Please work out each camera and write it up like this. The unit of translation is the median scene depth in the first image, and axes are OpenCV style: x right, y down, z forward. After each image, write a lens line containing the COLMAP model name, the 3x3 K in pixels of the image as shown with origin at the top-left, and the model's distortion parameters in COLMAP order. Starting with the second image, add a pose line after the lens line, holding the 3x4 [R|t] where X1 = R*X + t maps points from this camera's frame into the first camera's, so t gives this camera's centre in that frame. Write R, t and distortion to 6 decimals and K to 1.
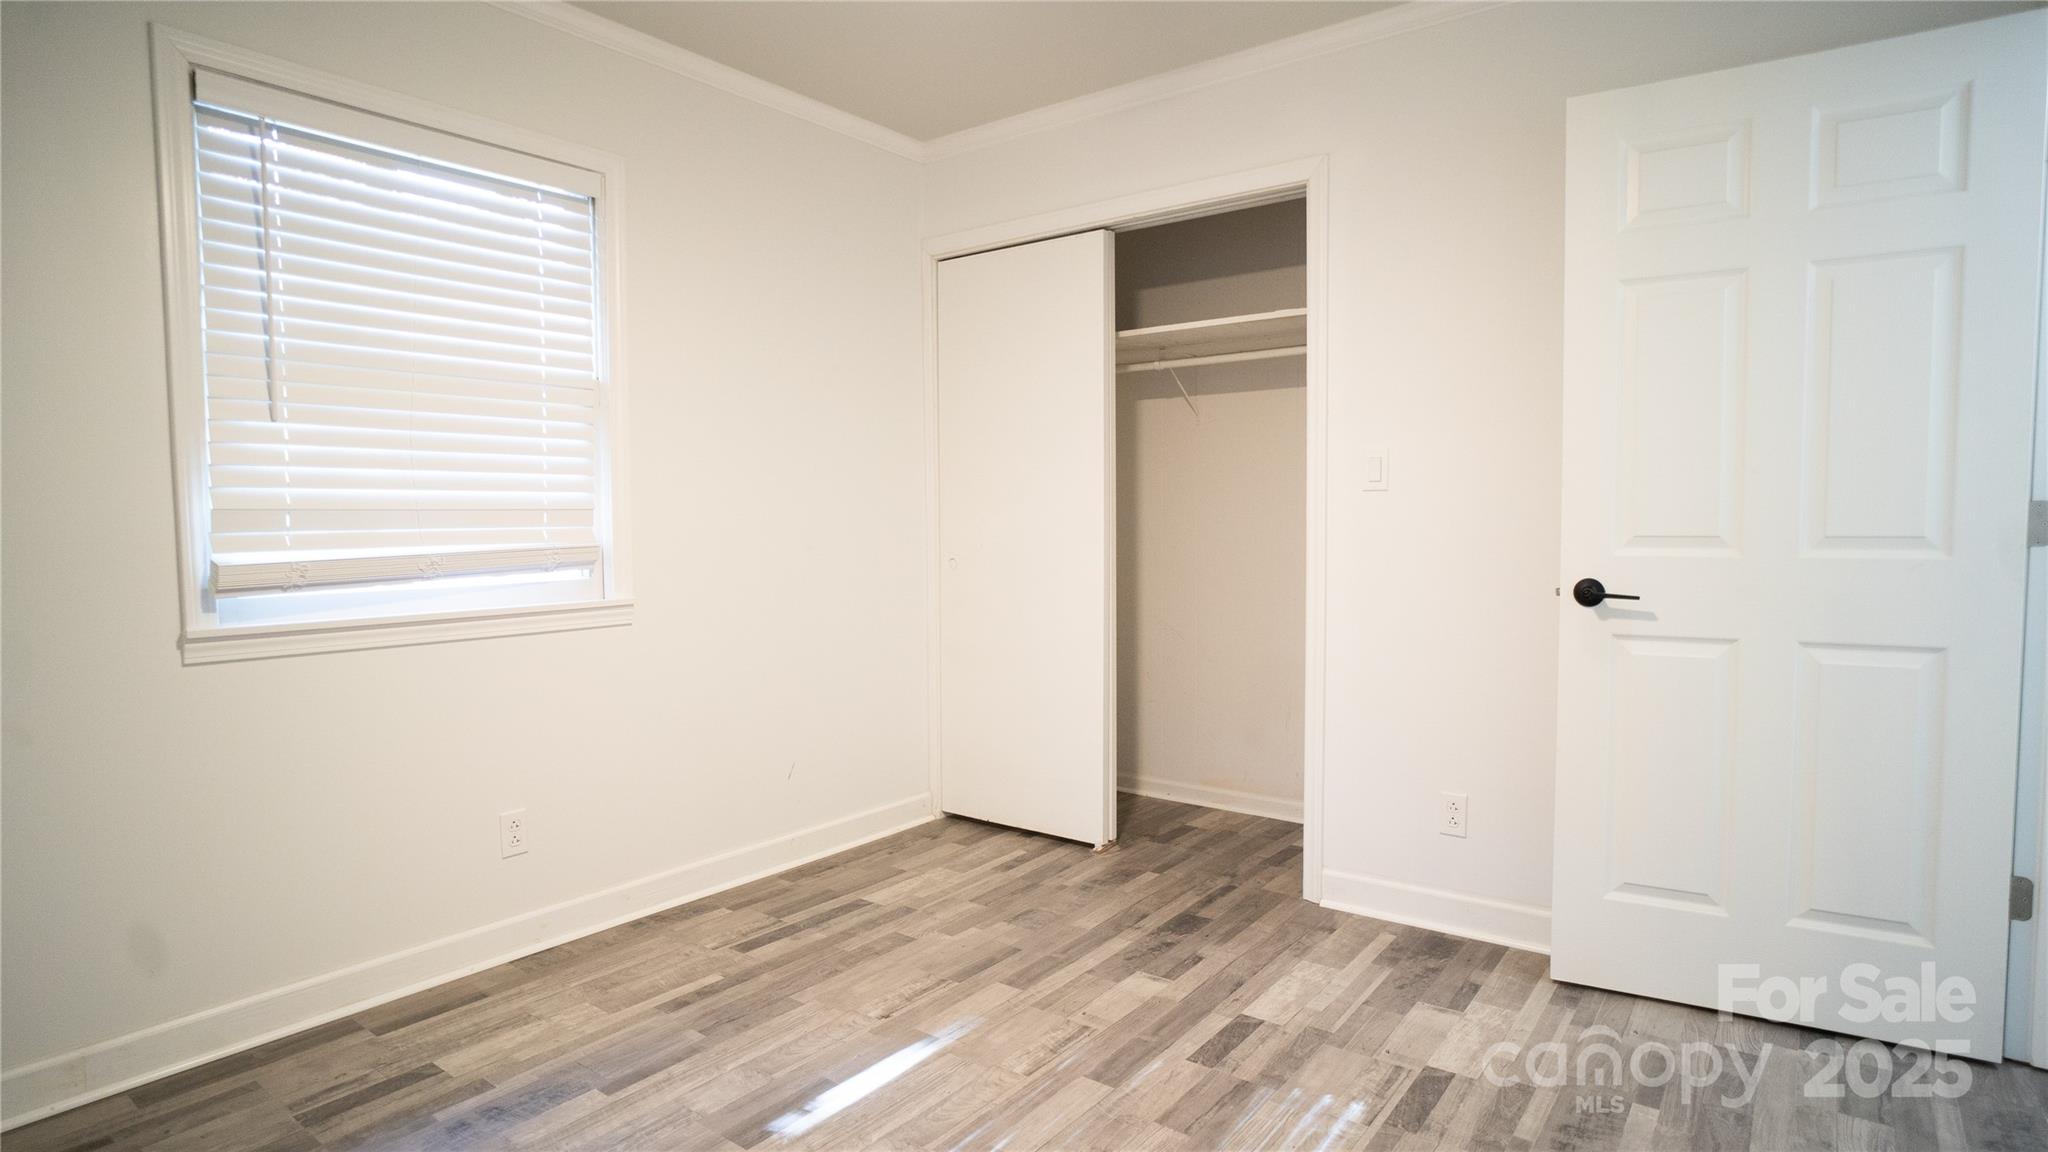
lens RADIAL K [[1078.3, 0, 1024.0], [0, 1078.3, 576.0], [0, 0, 1]] dist [-0.058177, 0.031704]
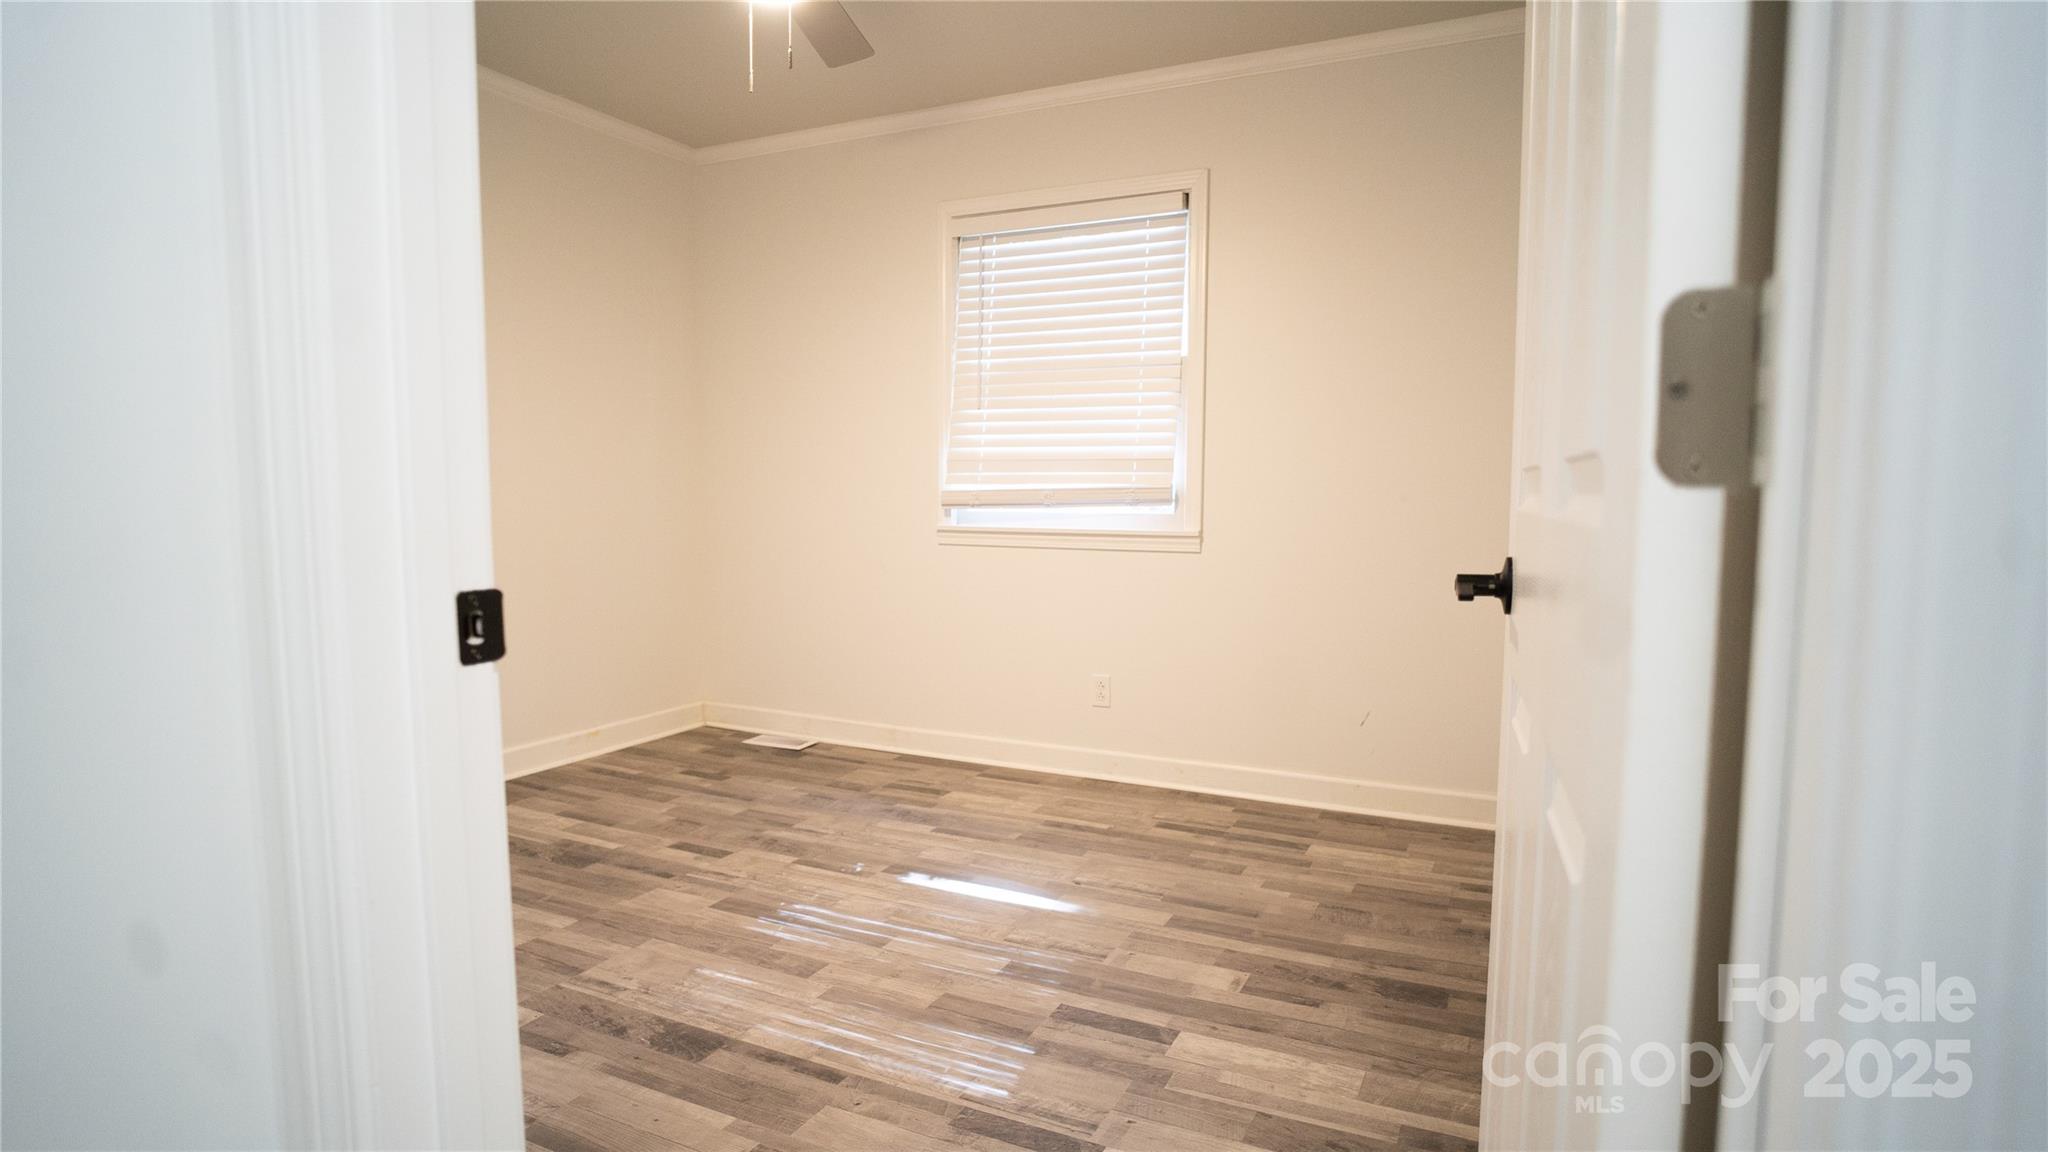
lens RADIAL K [[1078.3, 0, 1024.0], [0, 1078.3, 576.0], [0, 0, 1]] dist [-0.058177, 0.031704]
pose [[0.190744, 0.086567, -0.977815, 0.941195], [-0.062592, 0.995150, 0.075892, -0.011359], [0.979642, 0.046727, 0.195238, 0.658484]]
